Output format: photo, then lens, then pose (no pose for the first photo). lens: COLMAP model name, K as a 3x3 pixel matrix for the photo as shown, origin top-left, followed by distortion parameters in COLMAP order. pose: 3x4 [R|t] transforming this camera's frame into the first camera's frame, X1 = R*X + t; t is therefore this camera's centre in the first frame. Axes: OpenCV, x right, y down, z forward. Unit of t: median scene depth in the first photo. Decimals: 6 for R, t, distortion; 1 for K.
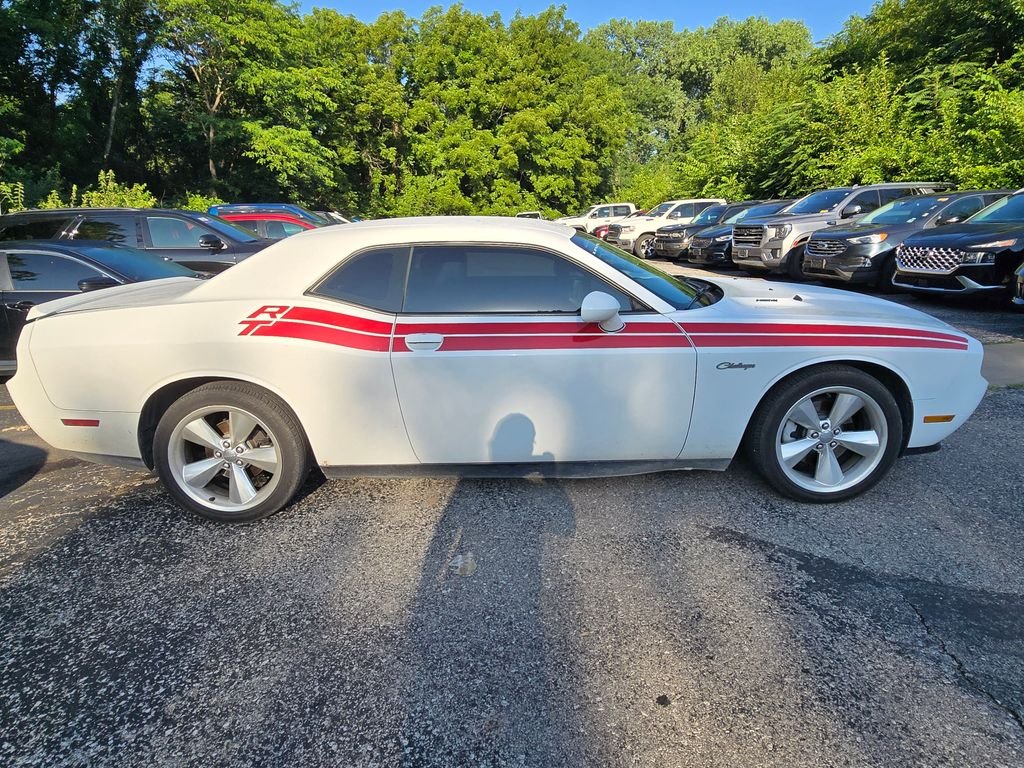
lens RADIAL K [[617.7, 0, 518.0], [0, 617.7, 358.1], [0, 0, 1]] dist [-0.000036, -0.003798]
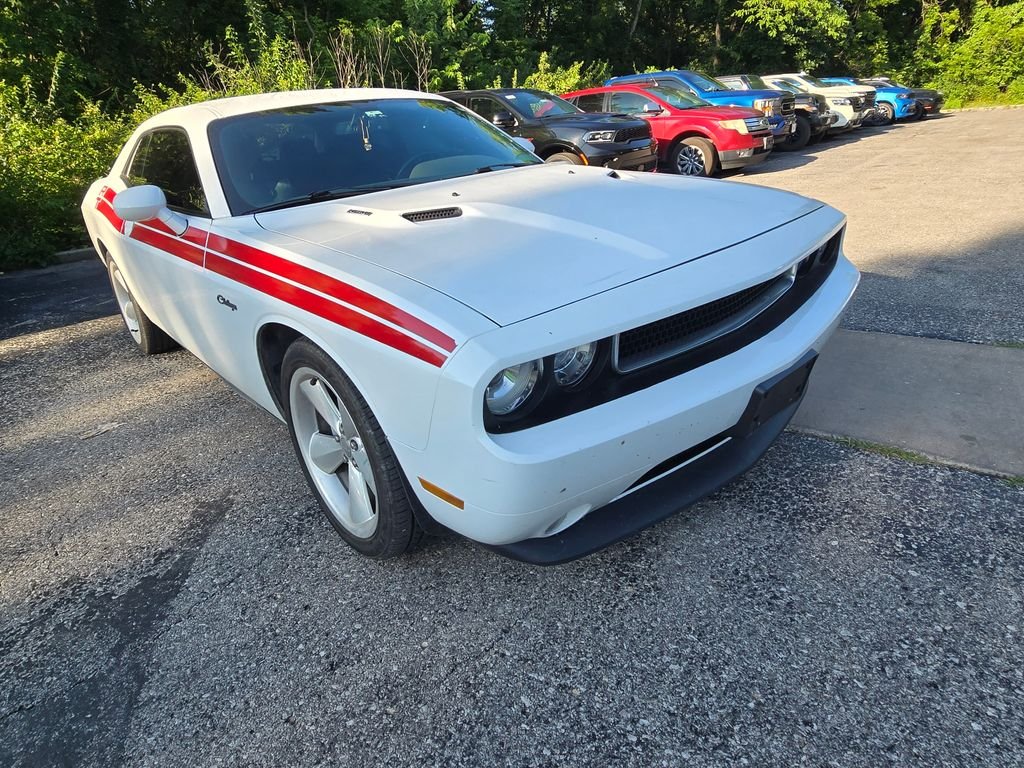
lens RADIAL K [[617.4, 0, 513.3], [0, 617.4, 358.5], [0, 0, 1]] dist [-0.000278, -0.002826]
pose [[0.650773, 0.247367, -0.717847, 0.120207], [-0.102466, 0.965404, 0.239783, -0.014218], [0.752327, -0.082489, 0.653605, 0.085504]]
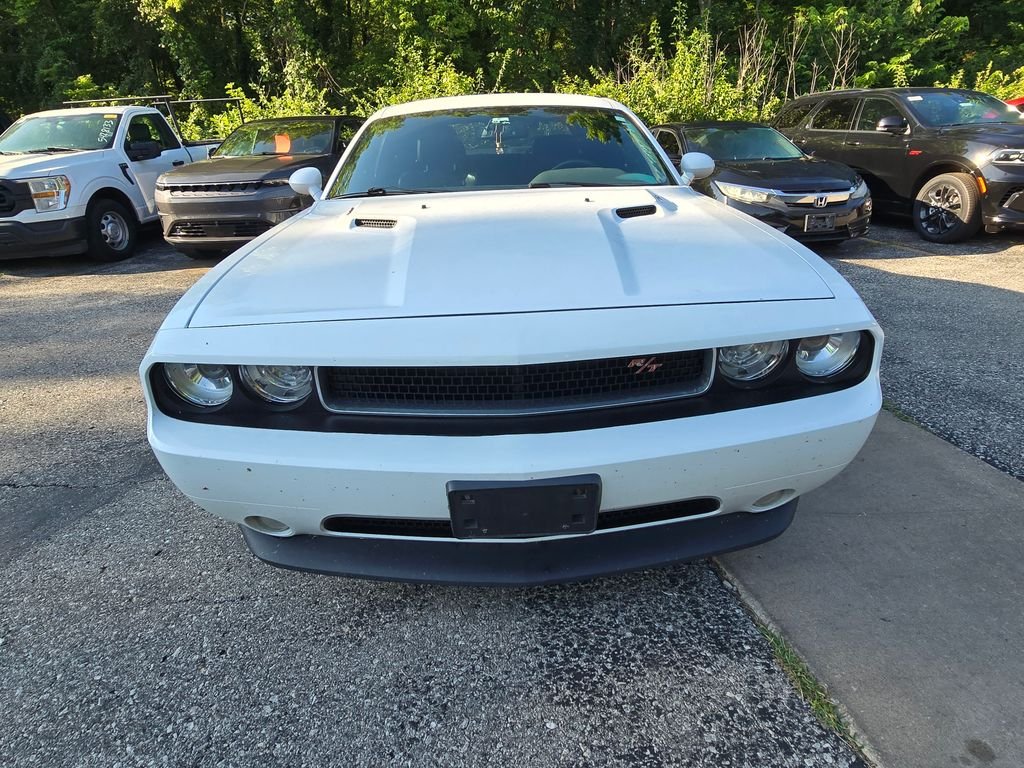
lens RADIAL K [[611.9, 0, 526.9], [0, 611.9, 359.2], [0, 0, 1]] dist [-0.002747, -0.000890]
pose [[0.007055, 0.368662, -0.929537, 0.138236], [-0.198056, 0.911660, 0.360068, -0.030199], [0.980165, 0.181560, 0.079448, 0.151885]]
